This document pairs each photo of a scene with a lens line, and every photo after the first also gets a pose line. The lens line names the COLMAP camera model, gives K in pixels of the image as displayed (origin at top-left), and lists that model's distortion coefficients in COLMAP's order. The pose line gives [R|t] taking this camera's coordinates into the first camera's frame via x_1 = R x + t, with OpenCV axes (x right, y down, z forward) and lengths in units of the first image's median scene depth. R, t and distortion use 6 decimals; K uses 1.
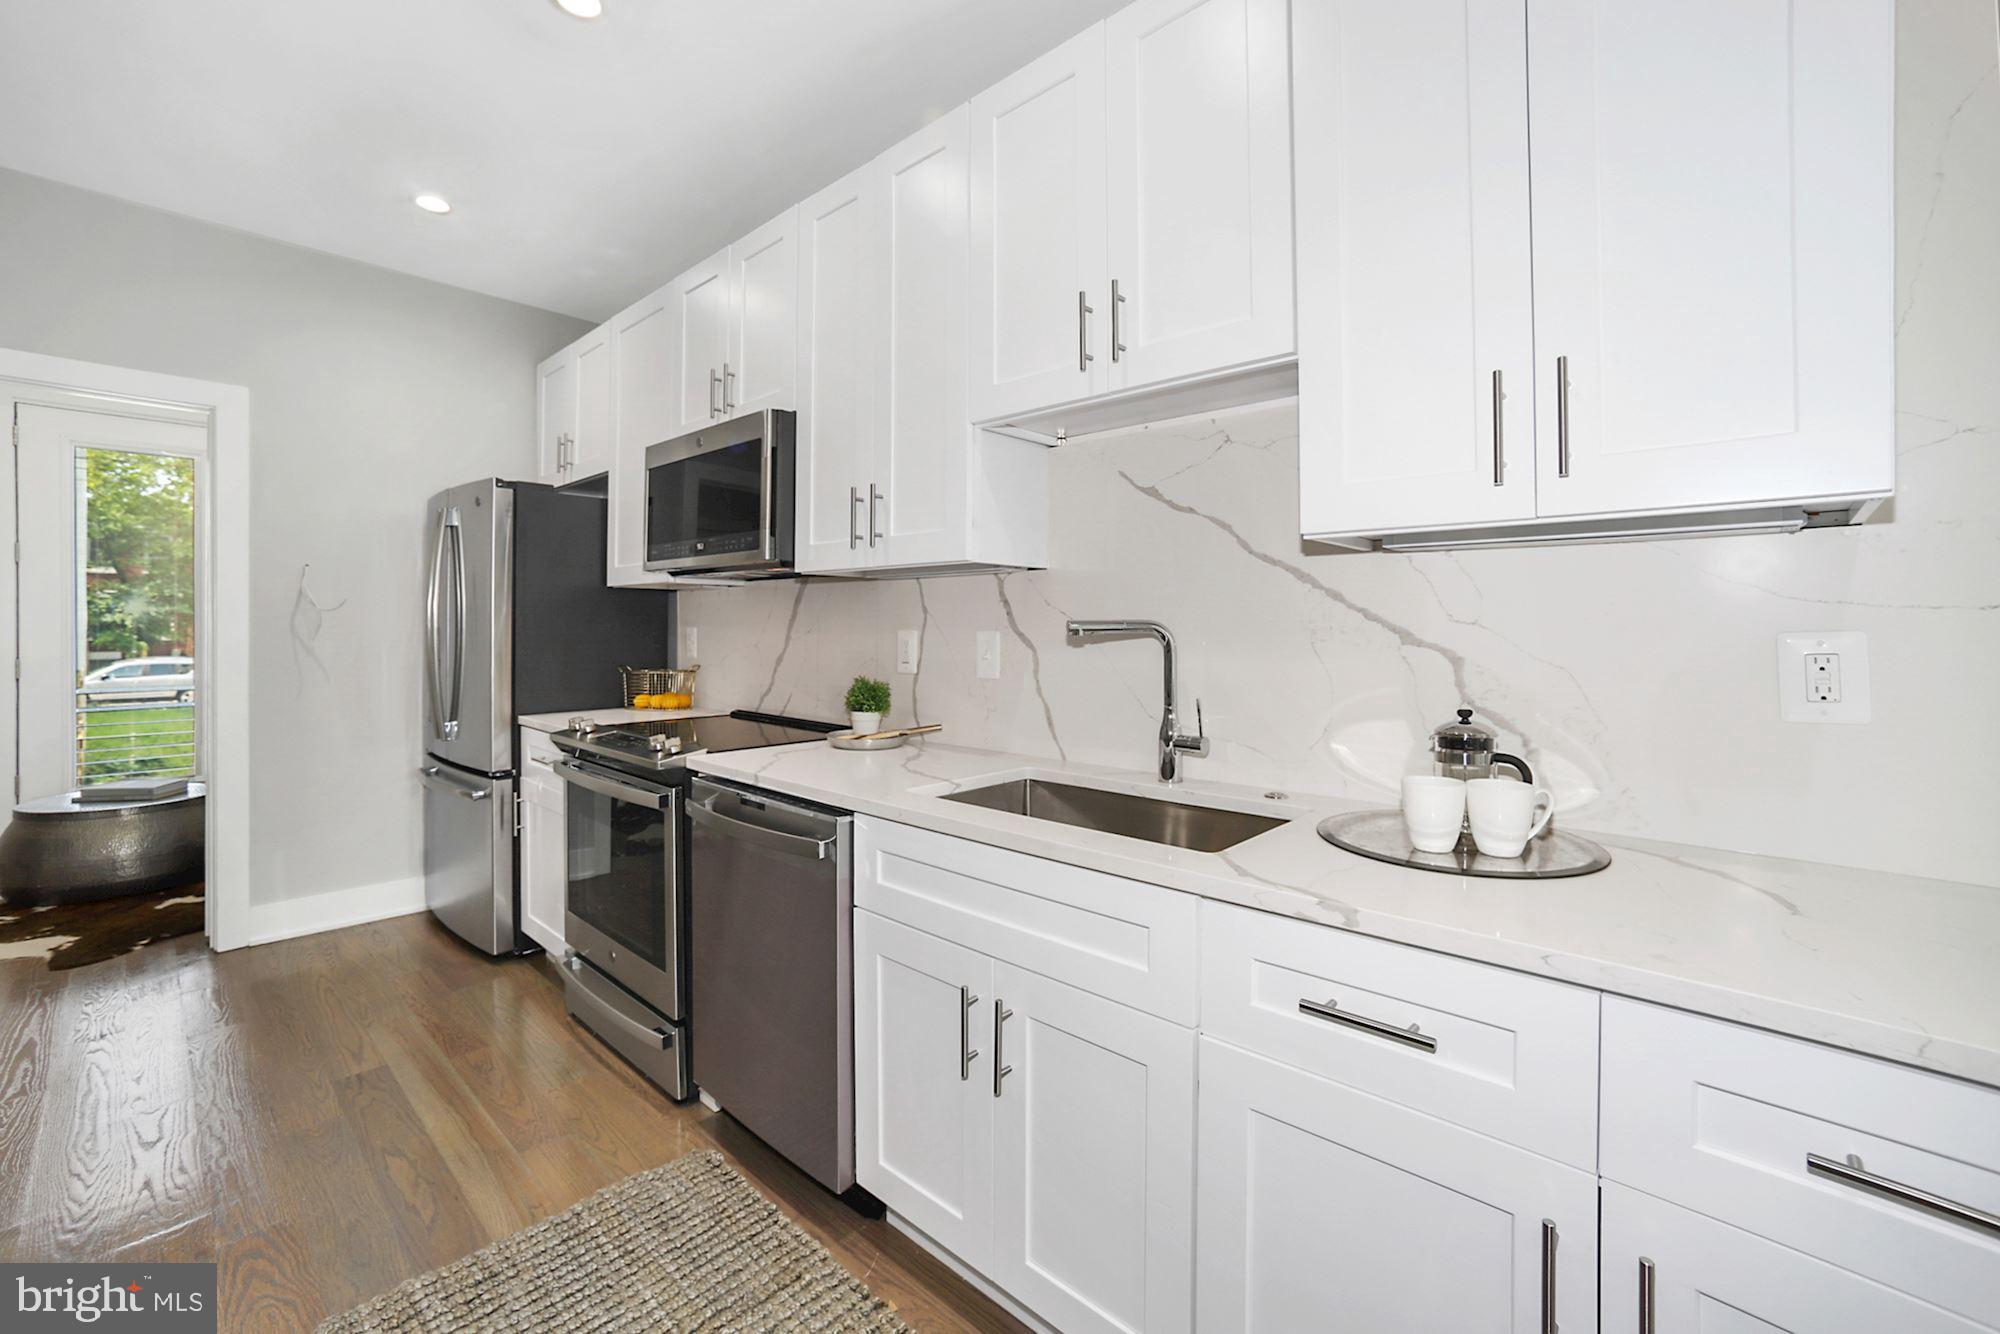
lens RADIAL K [[804.8, 0, 1009.4], [0, 804.8, 654.5], [0, 0, 1]] dist [0.028791, 0.001963]
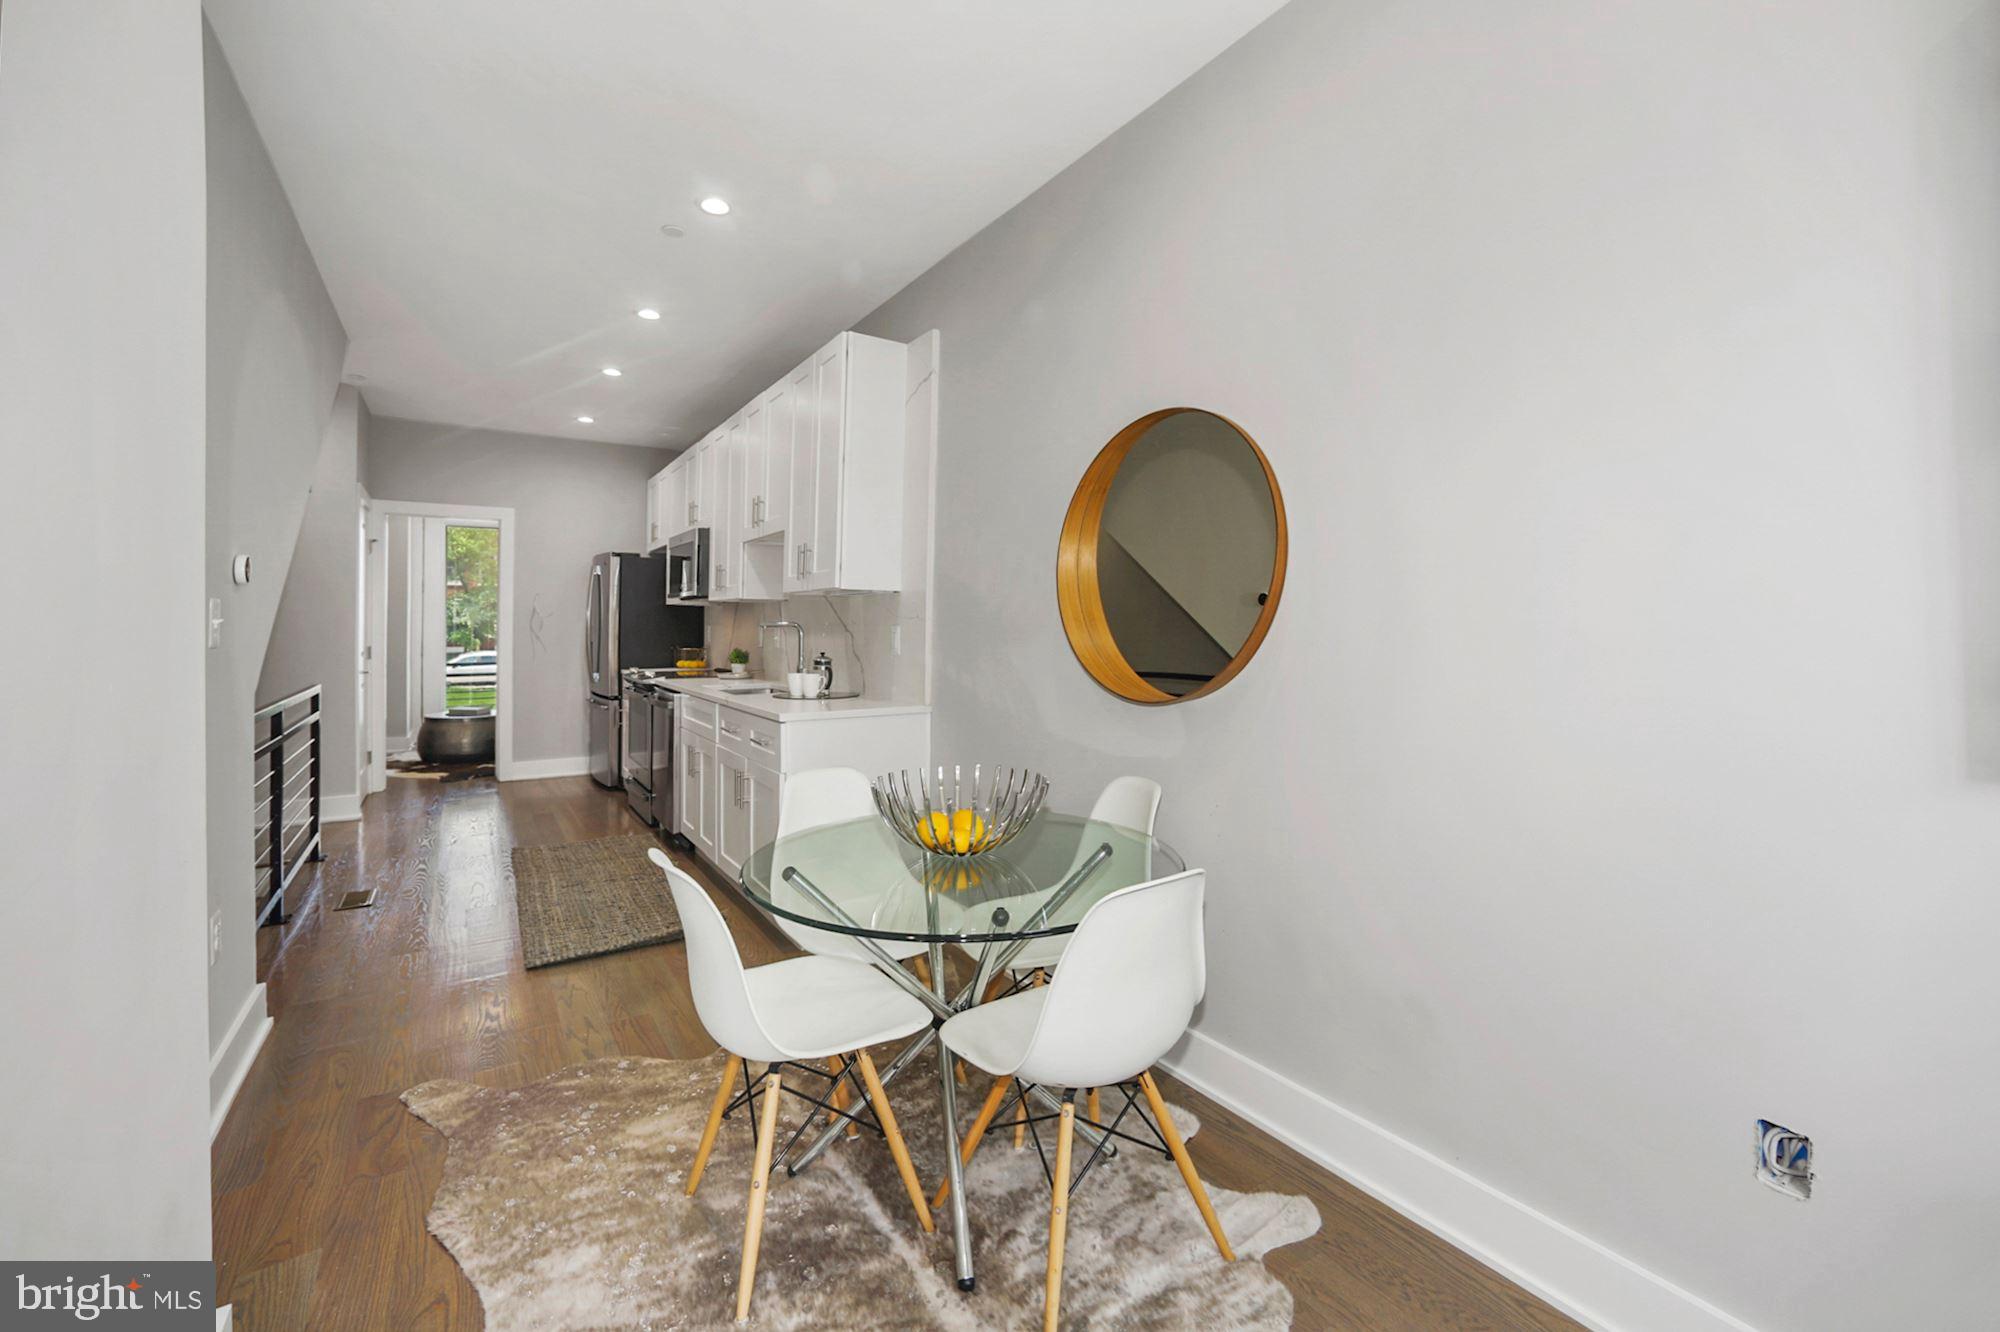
lens RADIAL K [[804.8, 0, 993.6], [0, 804.8, 649.2], [0, 0, 1]] dist [0.028791, 0.001963]
pose [[0.970920, 0.003005, -0.239387, 0.647909], [-0.003722, 0.999990, -0.002546, 0.022979], [0.239377, 0.003363, 0.970921, -0.606668]]
